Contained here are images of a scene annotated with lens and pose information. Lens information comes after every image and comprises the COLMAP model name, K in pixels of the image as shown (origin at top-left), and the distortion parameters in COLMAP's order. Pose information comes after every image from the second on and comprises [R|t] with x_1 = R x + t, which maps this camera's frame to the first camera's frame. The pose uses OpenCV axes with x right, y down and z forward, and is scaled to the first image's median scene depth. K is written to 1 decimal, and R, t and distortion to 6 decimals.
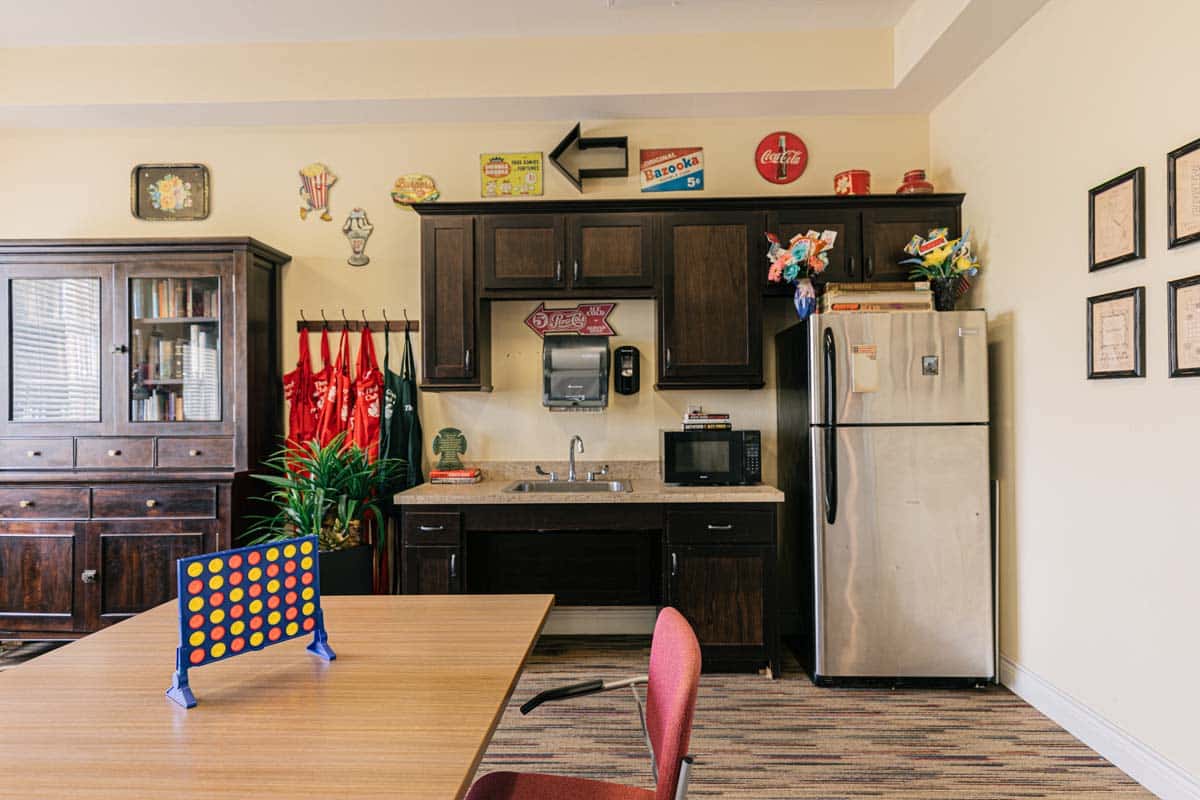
lens RADIAL K [[660.5, 0, 600.9], [0, 660.5, 402.3], [0, 0, 1]] dist [0.002519, 0.000283]
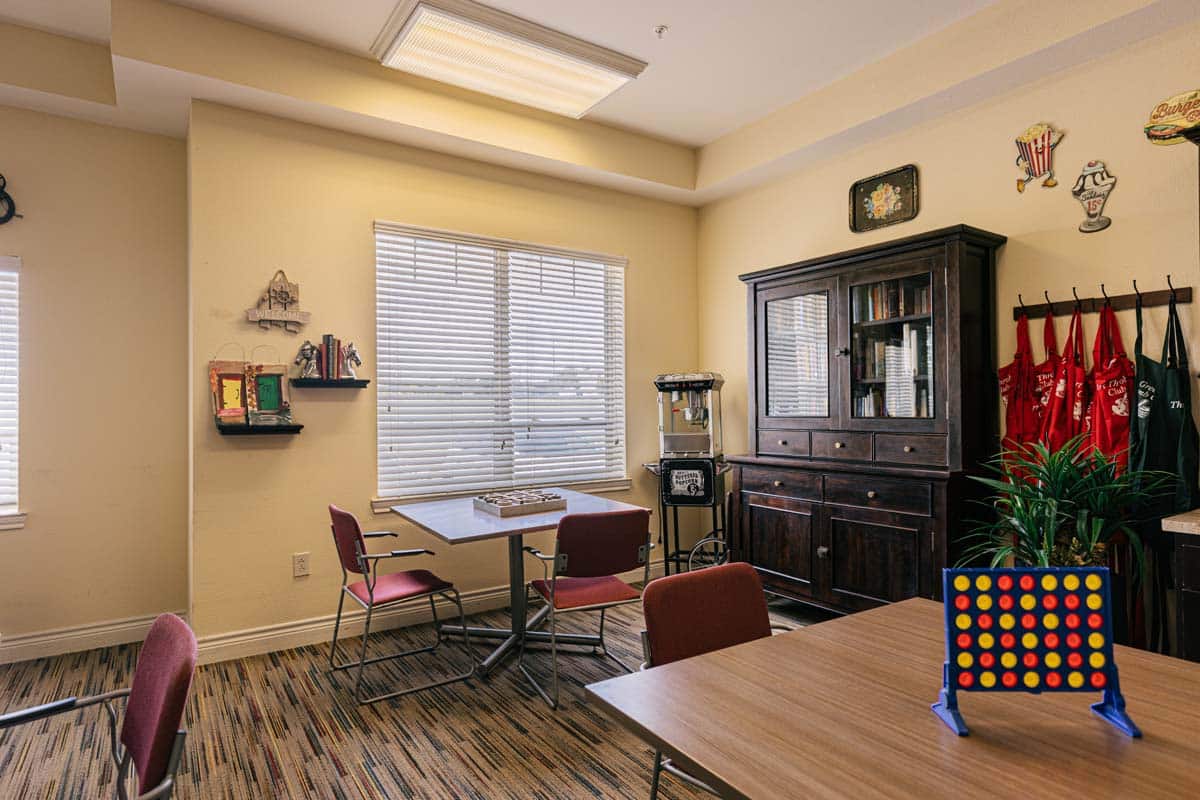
lens RADIAL K [[660.5, 0, 600.9], [0, 660.5, 402.3], [0, 0, 1]] dist [0.002519, 0.000283]
pose [[0.578406, -0.004554, -0.815736, -0.058133], [0.008670, 0.999962, 0.000565, -0.000359], [0.815703, -0.007399, 0.578424, 0.025939]]
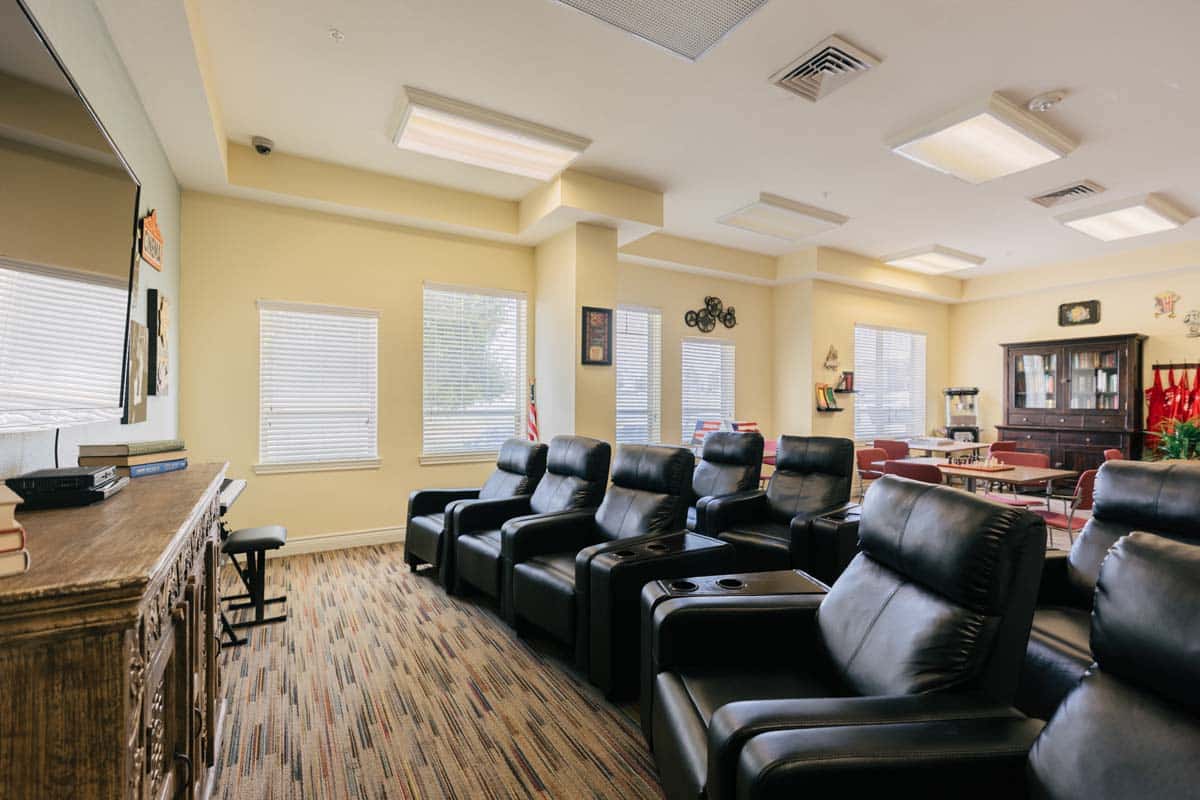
lens RADIAL K [[530.6, 0, 600.0], [0, 530.6, 400.0], [0, 0, 1]] dist [0.001647, 0.000420]
pose [[0.535983, 0.009257, -0.844178, 0.056435], [-0.005736, 0.999957, 0.007324, -0.009543], [0.844209, 0.000916, 0.536013, -1.660124]]
